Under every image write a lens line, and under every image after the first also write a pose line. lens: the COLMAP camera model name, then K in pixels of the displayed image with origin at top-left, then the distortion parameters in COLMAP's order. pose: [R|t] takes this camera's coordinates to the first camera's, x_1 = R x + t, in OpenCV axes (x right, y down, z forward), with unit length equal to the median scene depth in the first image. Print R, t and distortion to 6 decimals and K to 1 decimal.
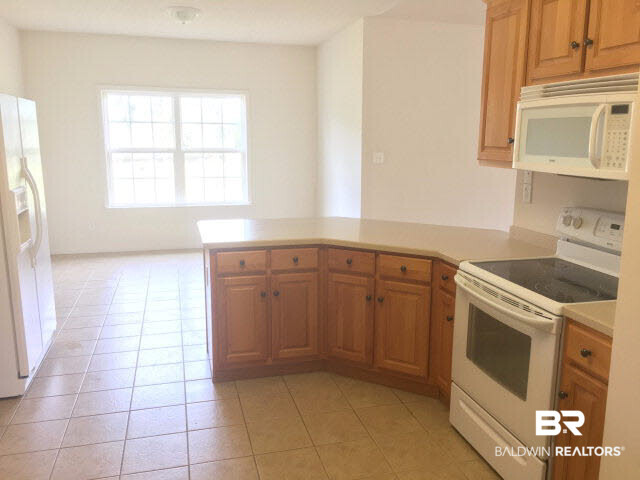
lens RADIAL K [[559.3, 0, 318.8], [0, 559.3, 231.2], [0, 0, 1]] dist [0.058022, -0.087534]
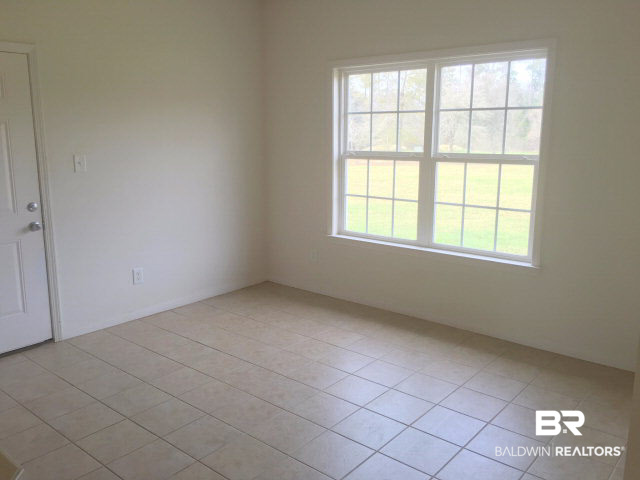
lens RADIAL K [[559.3, 0, 318.8], [0, 559.3, 231.2], [0, 0, 1]] dist [0.058022, -0.087534]
pose [[0.579175, 0.138689, -0.803319, 0.180450], [-0.134804, 0.988149, 0.073409, -0.092883], [0.803980, 0.065774, 0.591008, 0.554798]]
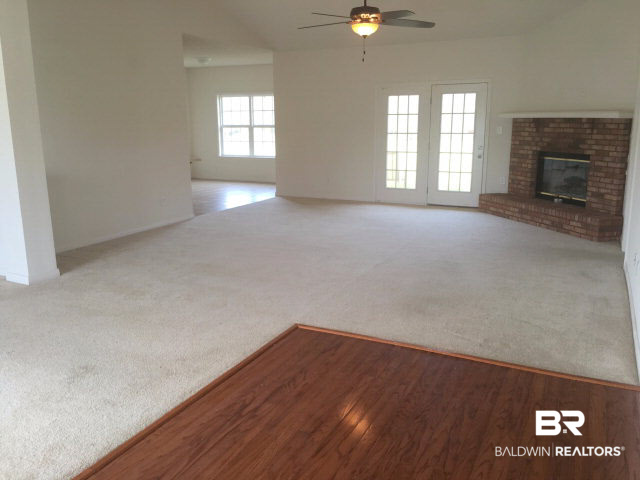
lens RADIAL K [[559.3, 0, 318.8], [0, 559.3, 231.2], [0, 0, 1]] dist [0.058022, -0.087534]
pose [[0.743246, 0.122478, -0.657712, 1.142610], [-0.105415, 0.992259, 0.065653, 0.050435], [0.660661, 0.020536, 0.750403, -0.201540]]
